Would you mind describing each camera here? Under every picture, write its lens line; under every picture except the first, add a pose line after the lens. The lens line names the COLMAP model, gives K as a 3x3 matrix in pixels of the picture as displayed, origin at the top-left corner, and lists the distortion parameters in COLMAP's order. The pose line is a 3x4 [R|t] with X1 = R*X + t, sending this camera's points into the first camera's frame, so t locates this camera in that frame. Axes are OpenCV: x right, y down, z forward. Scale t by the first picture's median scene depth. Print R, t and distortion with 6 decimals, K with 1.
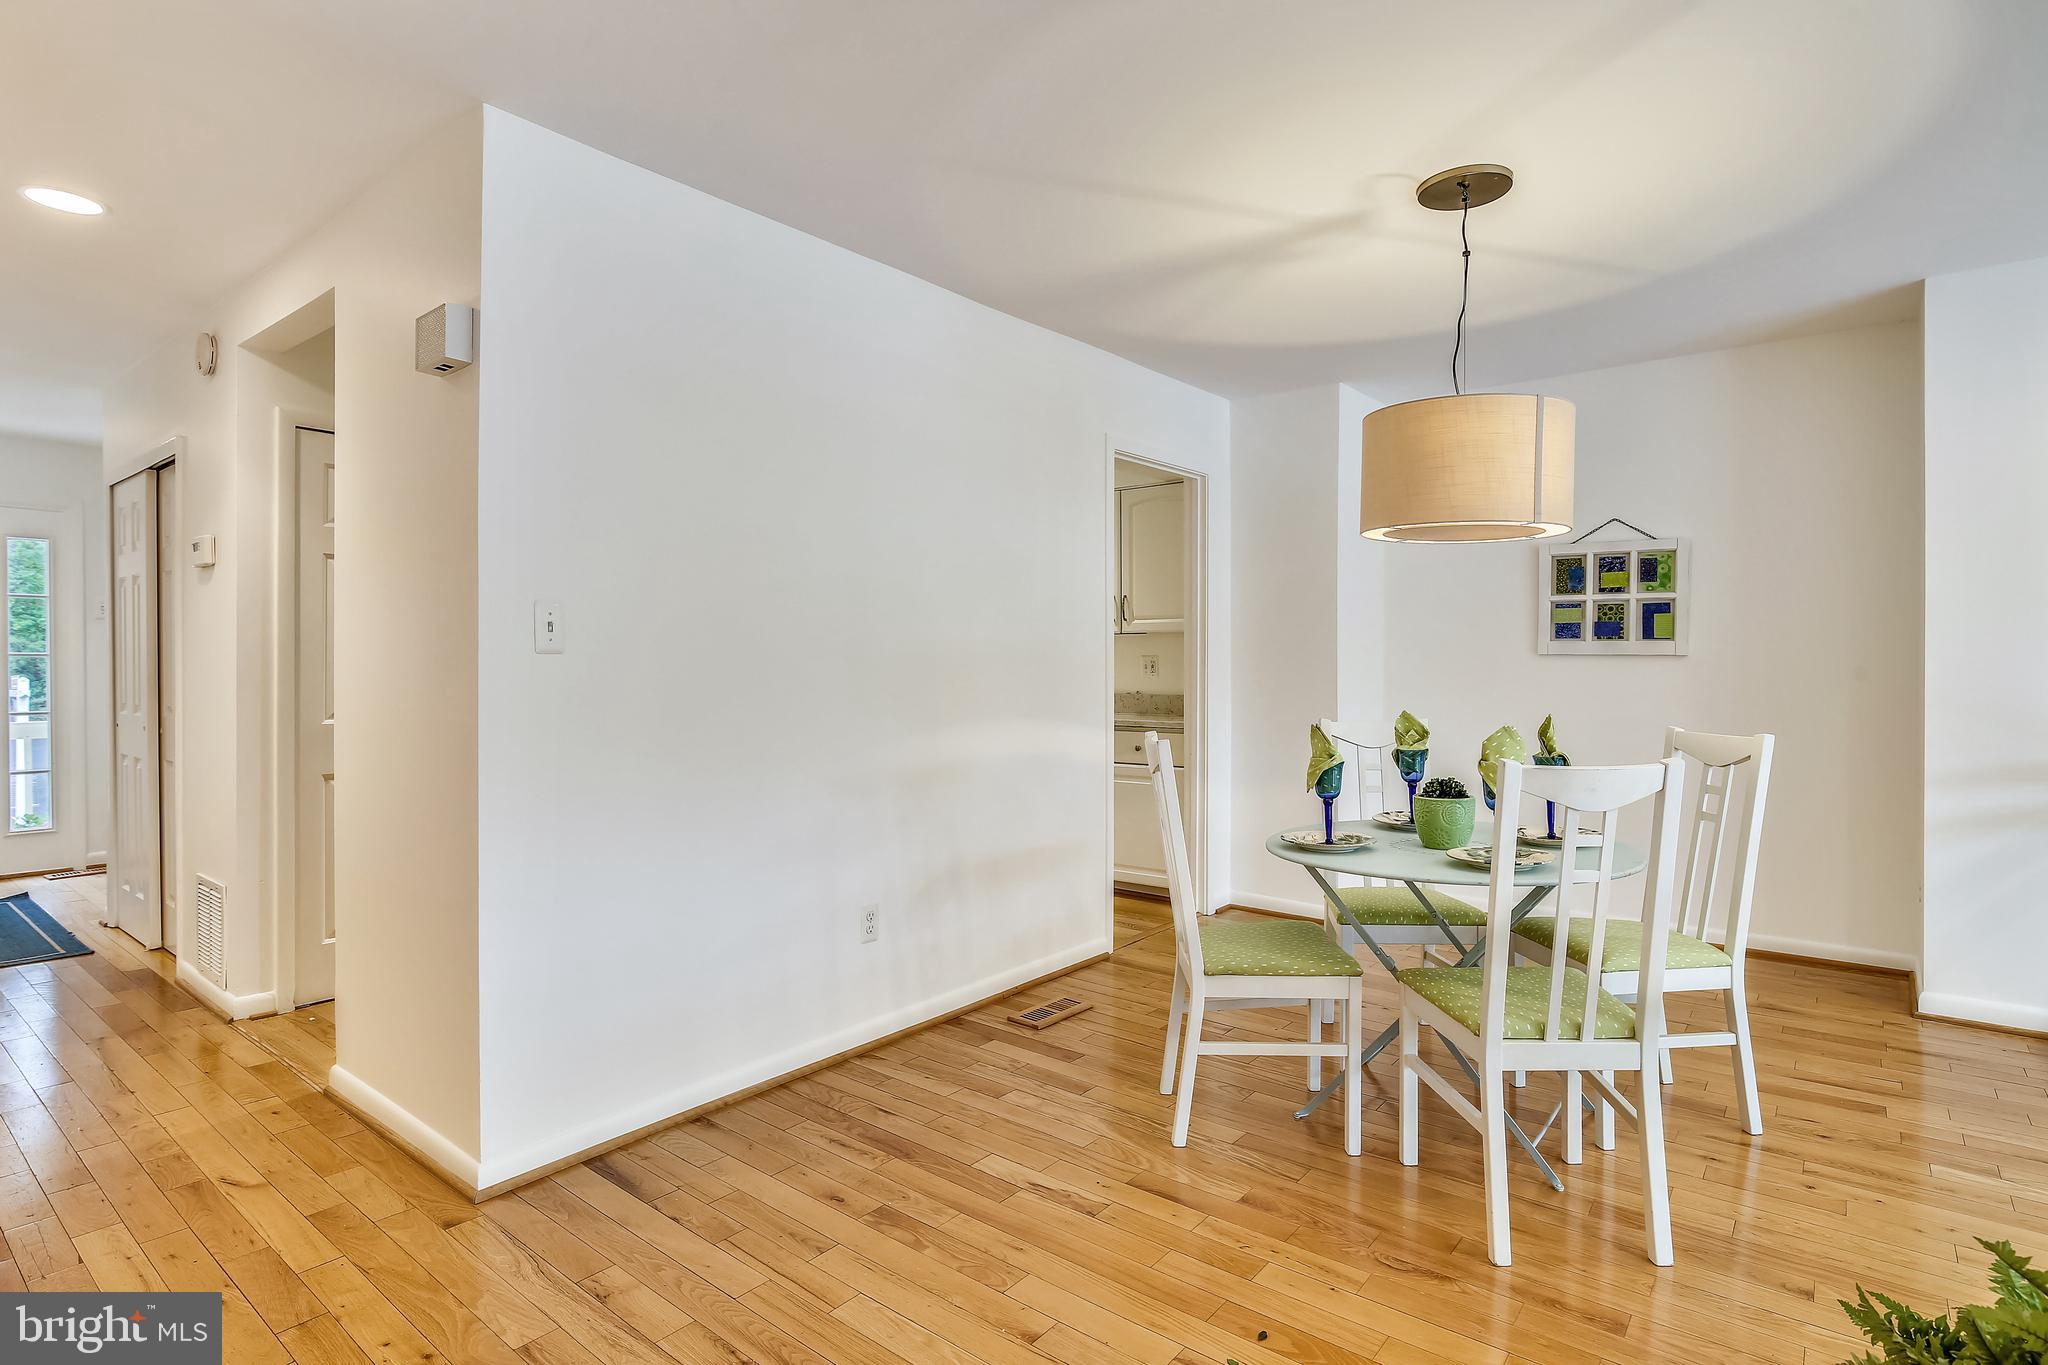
lens RADIAL K [[1037.8, 0, 1028.1], [0, 1037.8, 680.4], [0, 0, 1]] dist [-0.005887, 0.000706]
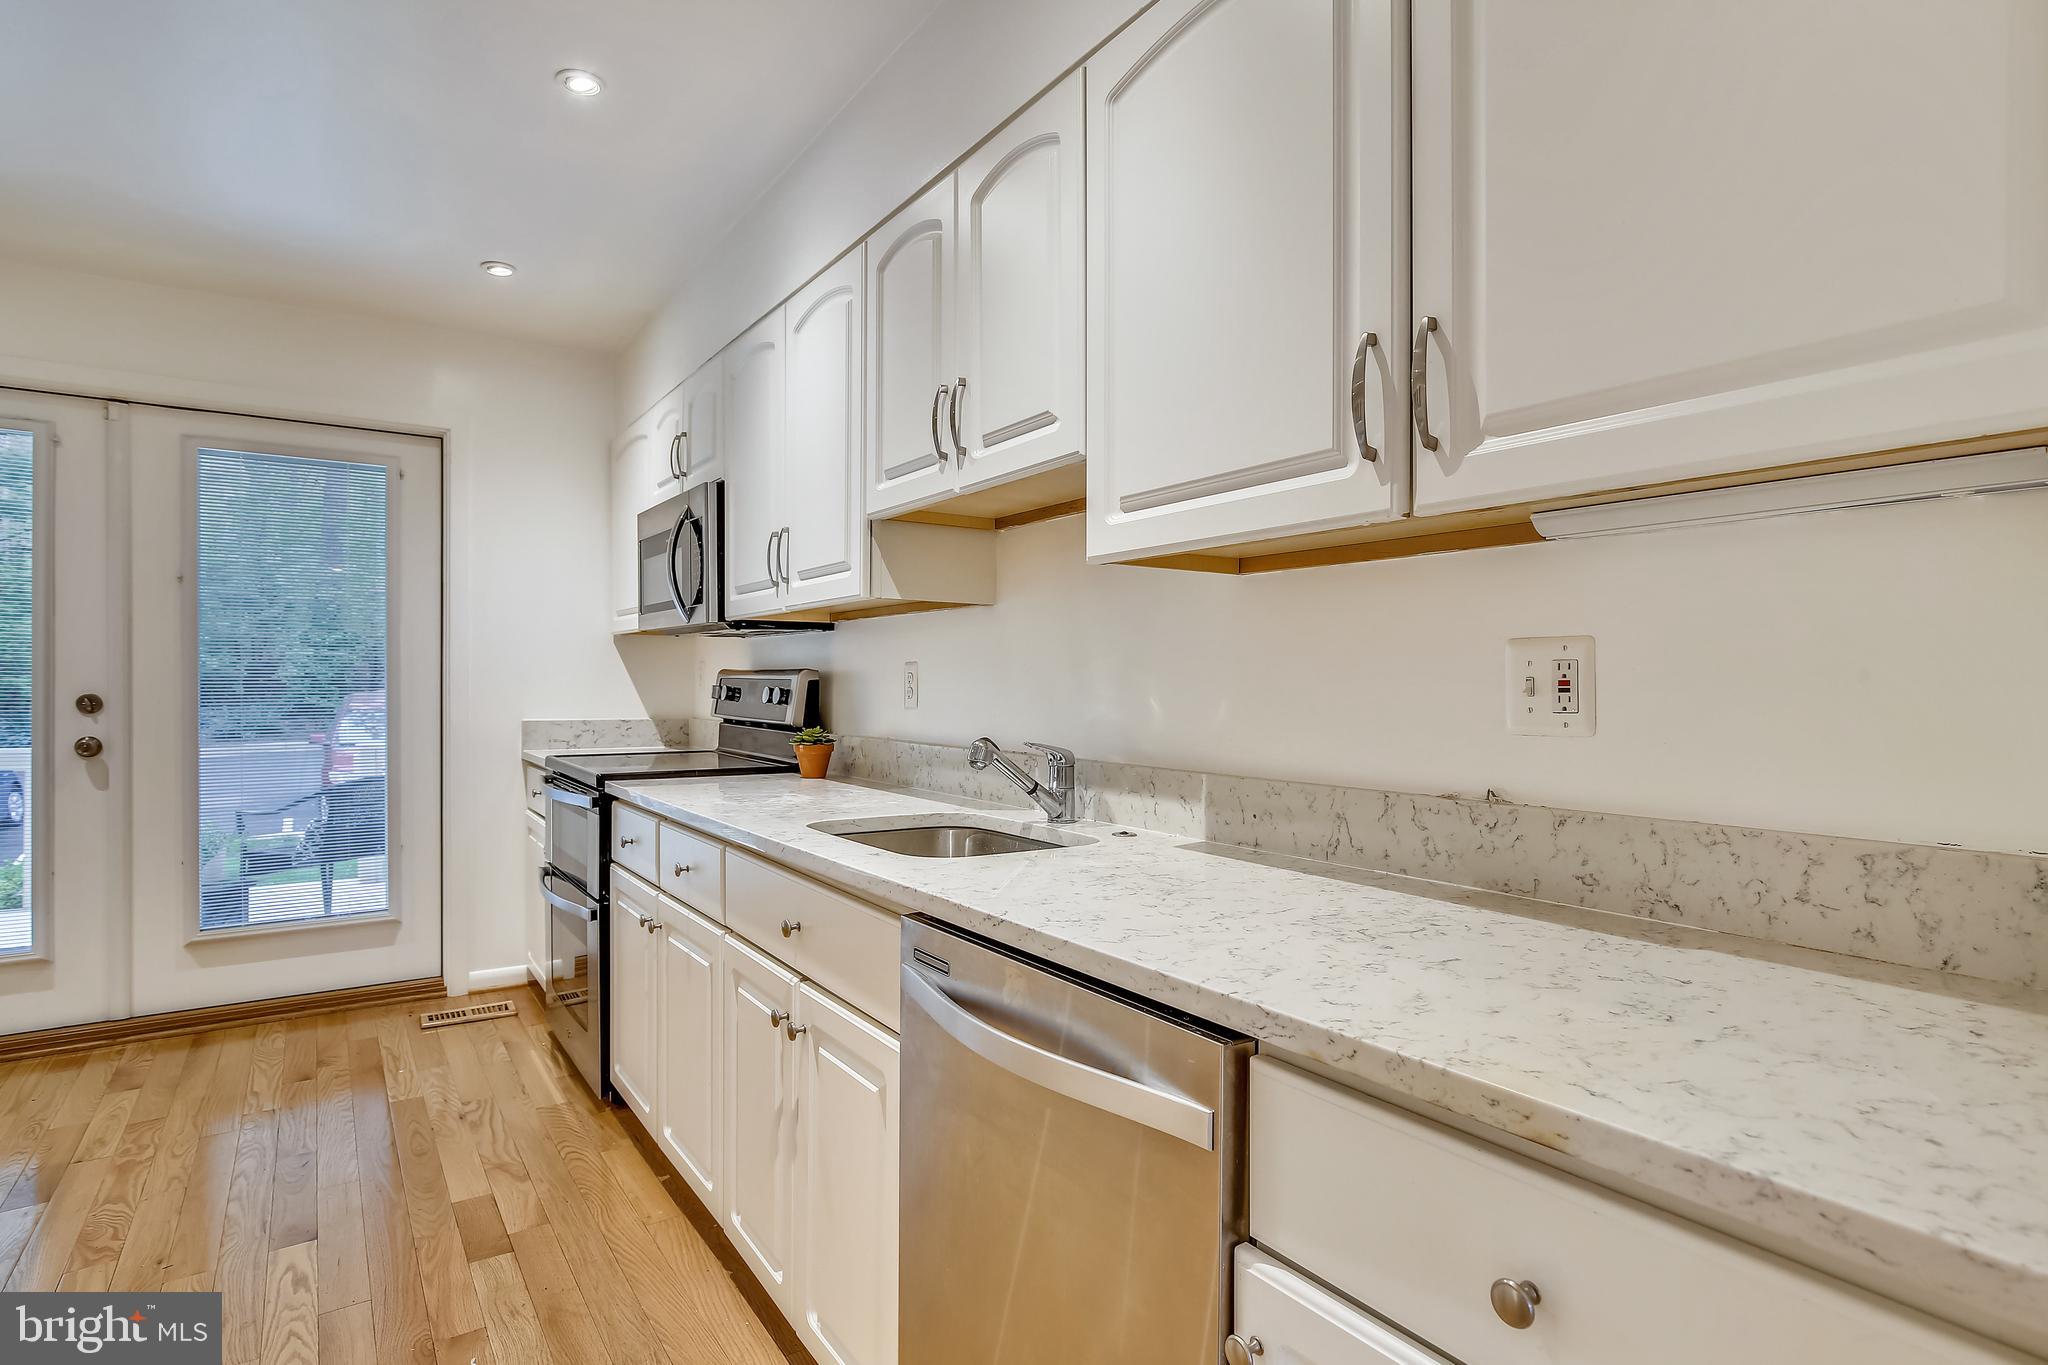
lens RADIAL K [[1037.8, 0, 1028.0], [0, 1037.8, 689.3], [0, 0, 1]] dist [-0.005887, 0.000706]
pose [[0.957396, 0.004513, -0.288743, 0.097966], [-0.006951, 0.999948, -0.007417, -0.013400], [0.288694, 0.009108, 0.957378, 1.002028]]
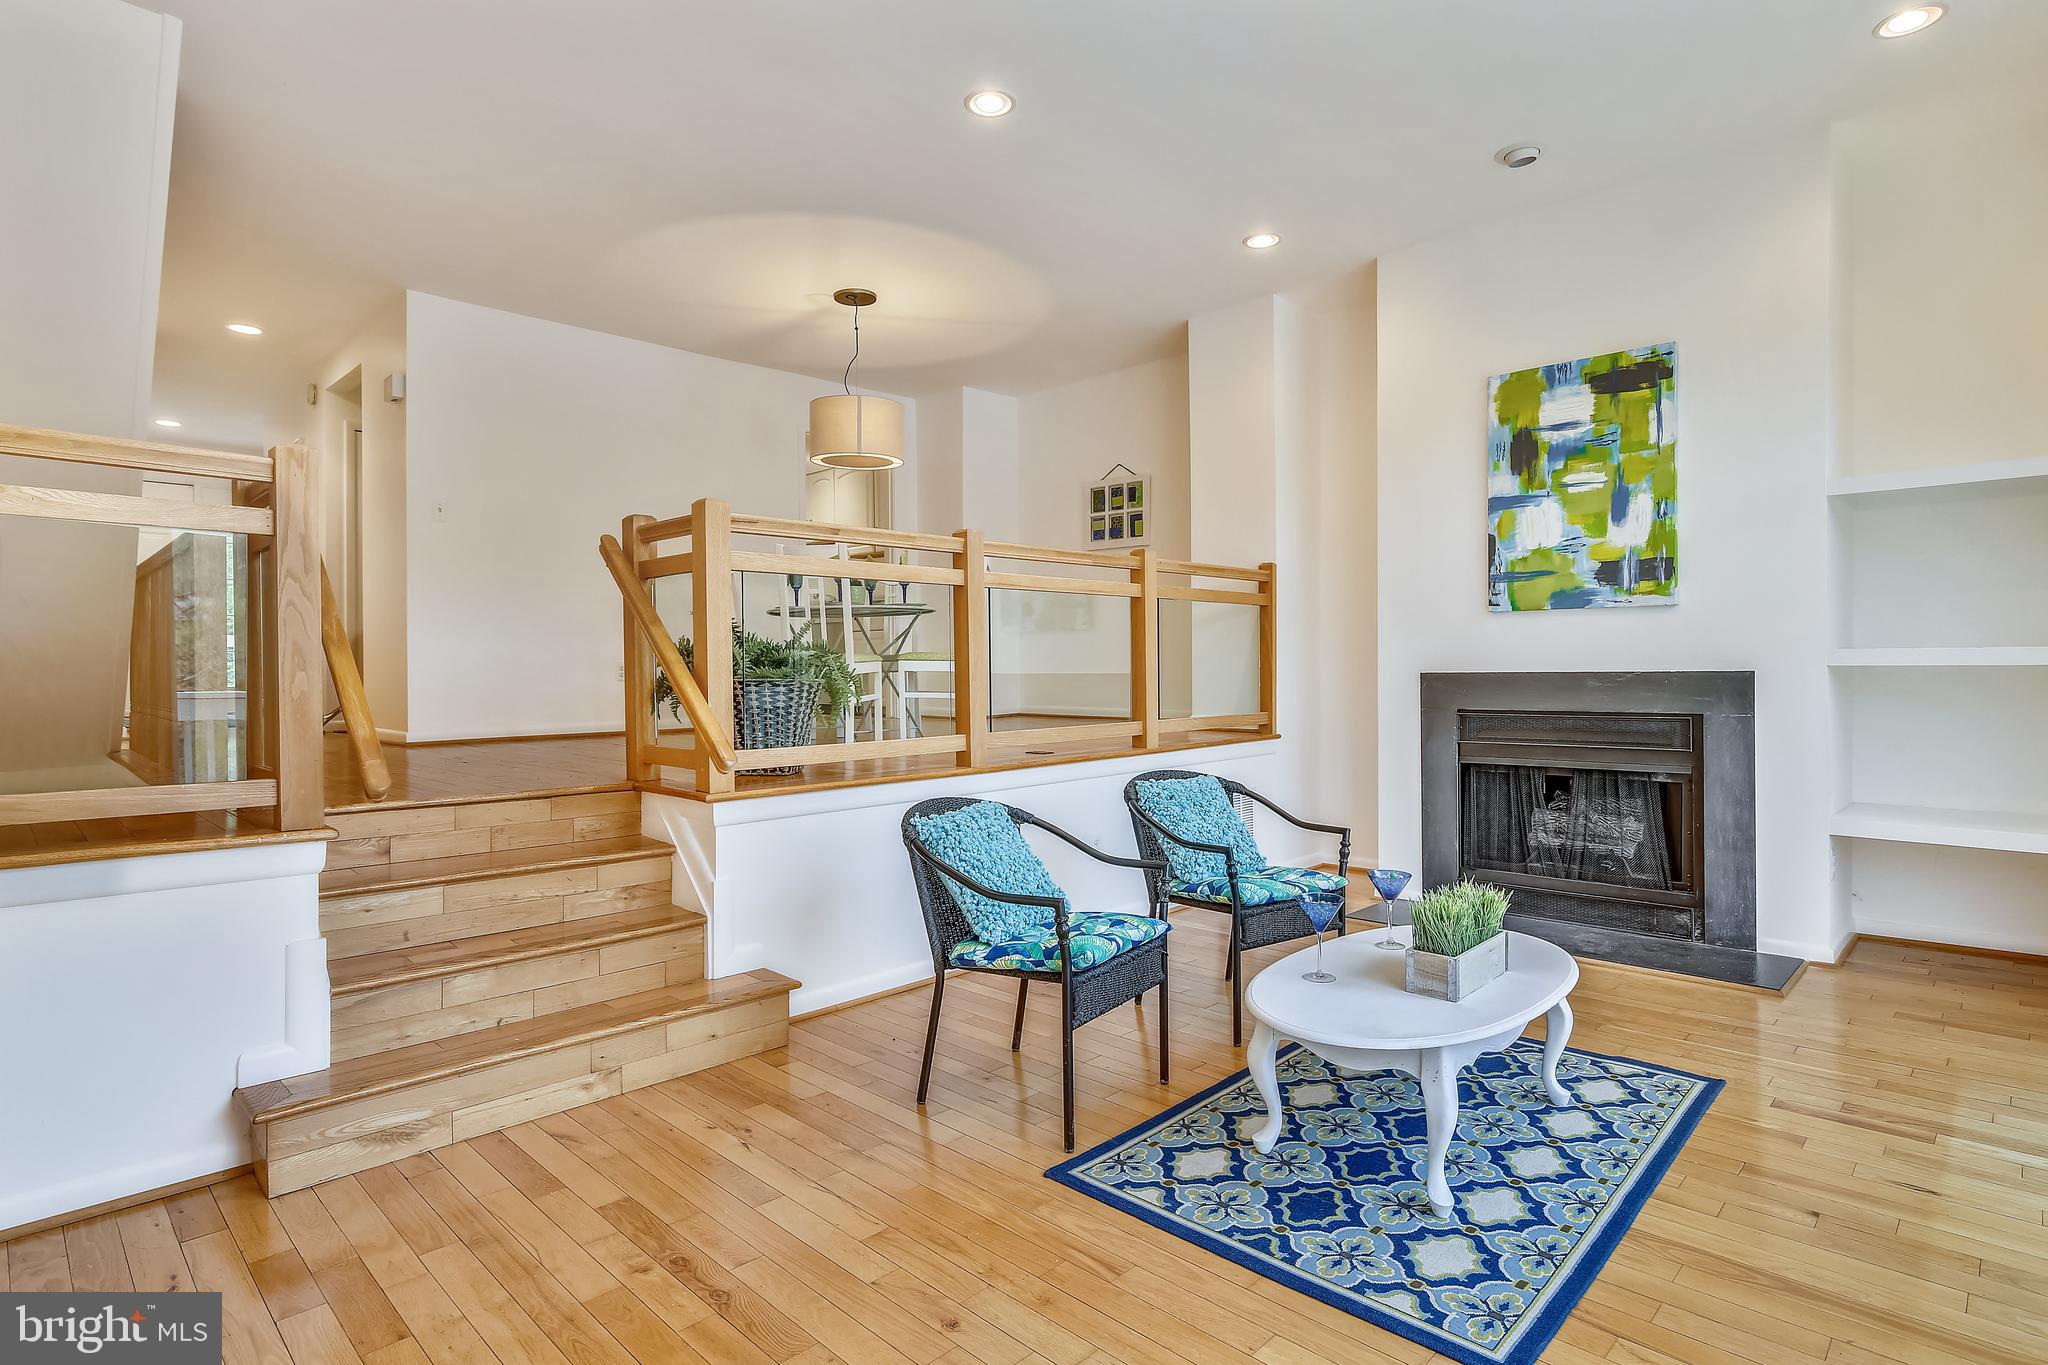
lens RADIAL K [[1037.8, 0, 1021.3], [0, 1037.8, 675.2], [0, 0, 1]] dist [-0.005887, 0.000706]
pose [[0.994593, -0.005366, -0.103712, 0.594992], [0.005003, 0.999980, -0.003761, 0.184701], [0.103730, 0.003222, 0.994600, -0.648000]]
